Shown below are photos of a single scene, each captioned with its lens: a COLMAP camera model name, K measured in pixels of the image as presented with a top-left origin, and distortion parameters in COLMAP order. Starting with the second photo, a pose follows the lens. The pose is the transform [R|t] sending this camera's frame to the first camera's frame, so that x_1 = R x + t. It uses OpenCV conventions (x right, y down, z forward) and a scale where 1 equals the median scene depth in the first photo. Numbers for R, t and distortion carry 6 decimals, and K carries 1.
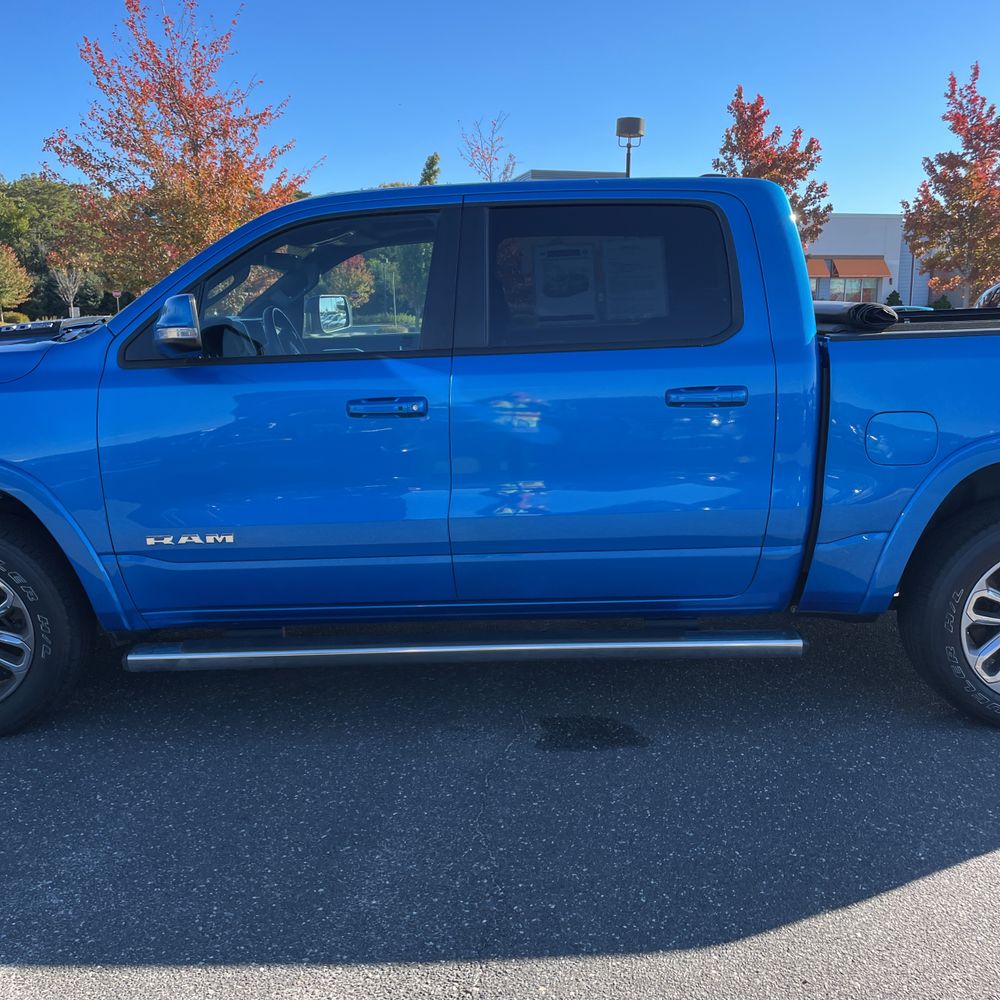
lens RADIAL K [[988.6, 0, 500.0], [0, 988.6, 500.0], [0, 0, 1]] dist [0.114200, -0.152012]
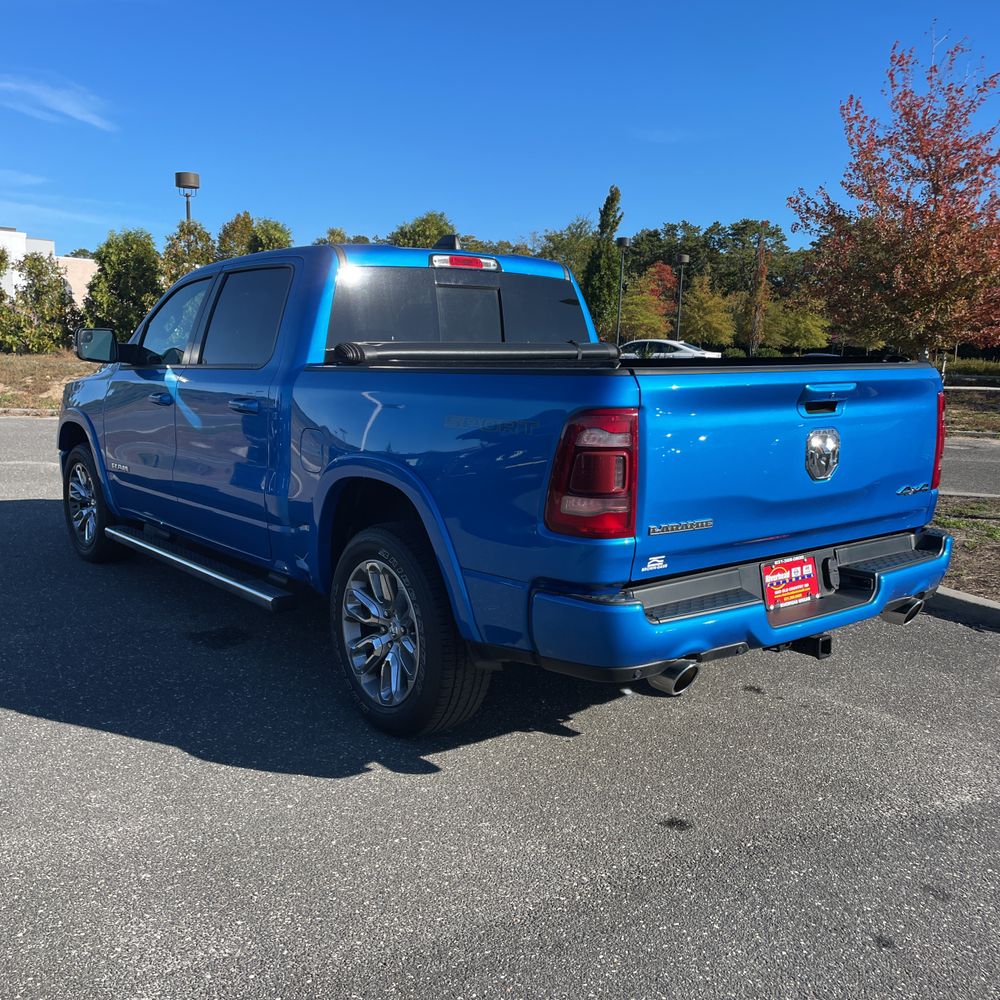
lens RADIAL K [[988.6, 0, 500.0], [0, 988.6, 500.0], [0, 0, 1]] dist [0.114200, -0.152012]
pose [[0.616754, 0.136512, -0.775229, 1.460821], [-0.168300, 0.984942, 0.039545, -0.085619], [0.768954, 0.106081, 0.630442, 0.402831]]
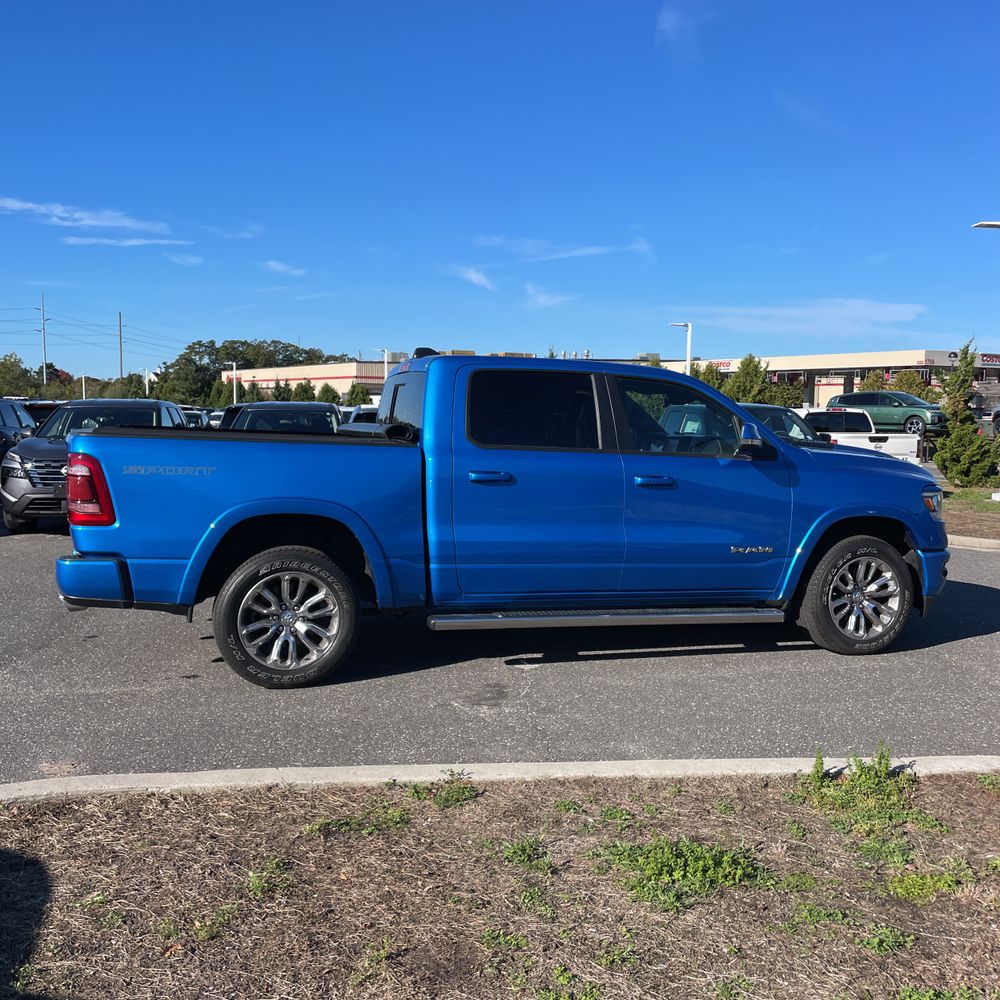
lens RADIAL K [[988.6, 0, 500.0], [0, 988.6, 500.0], [0, 0, 1]] dist [0.114200, -0.152012]
pose [[-0.954163, 0.015319, -0.298894, 0.698626], [-0.068840, 0.960678, 0.268995, -0.647070], [0.291262, 0.277241, -0.915589, 3.153449]]
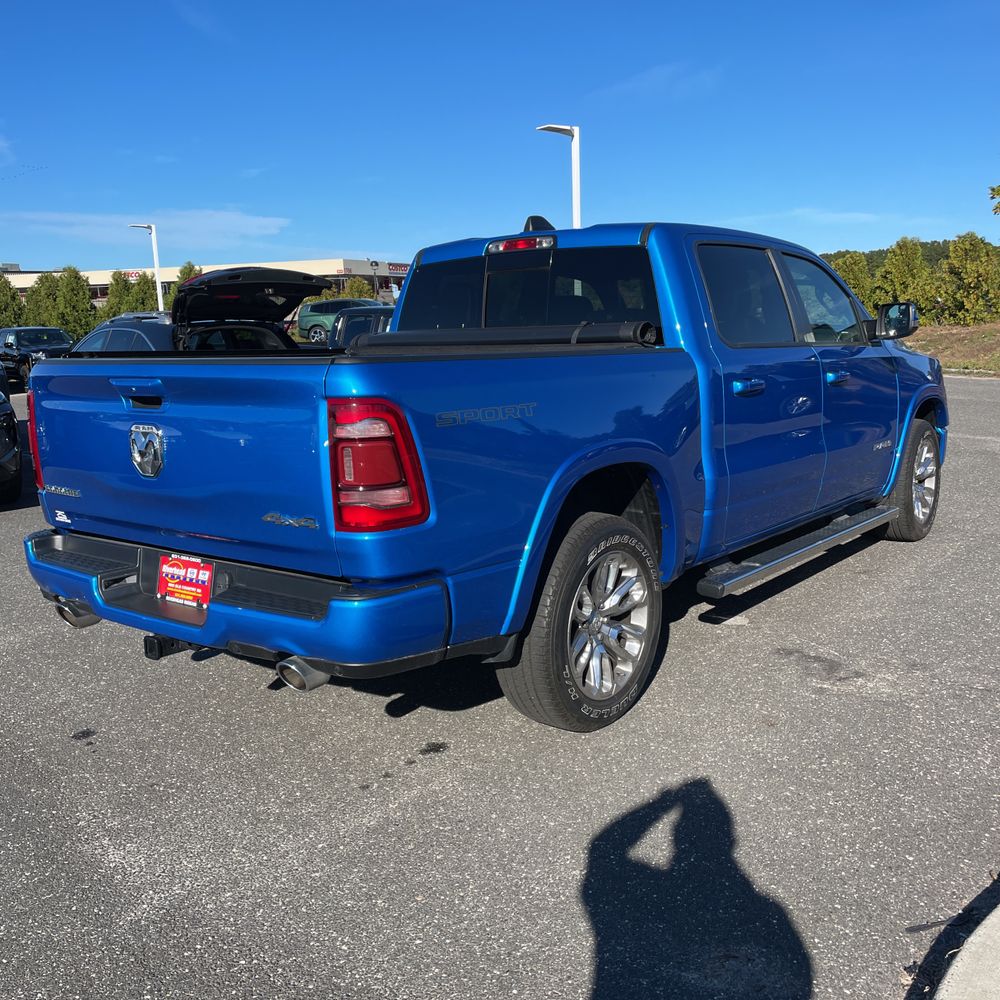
lens RADIAL K [[993.5, 0, 523.5], [0, 993.5, 505.7], [0, 0, 1]] dist [0.121688, -0.180420]
pose [[-0.607691, 0.165952, -0.776641, 1.428076], [-0.120100, 0.947474, 0.296429, -0.424152], [0.785040, 0.273412, -0.555841, 2.094222]]
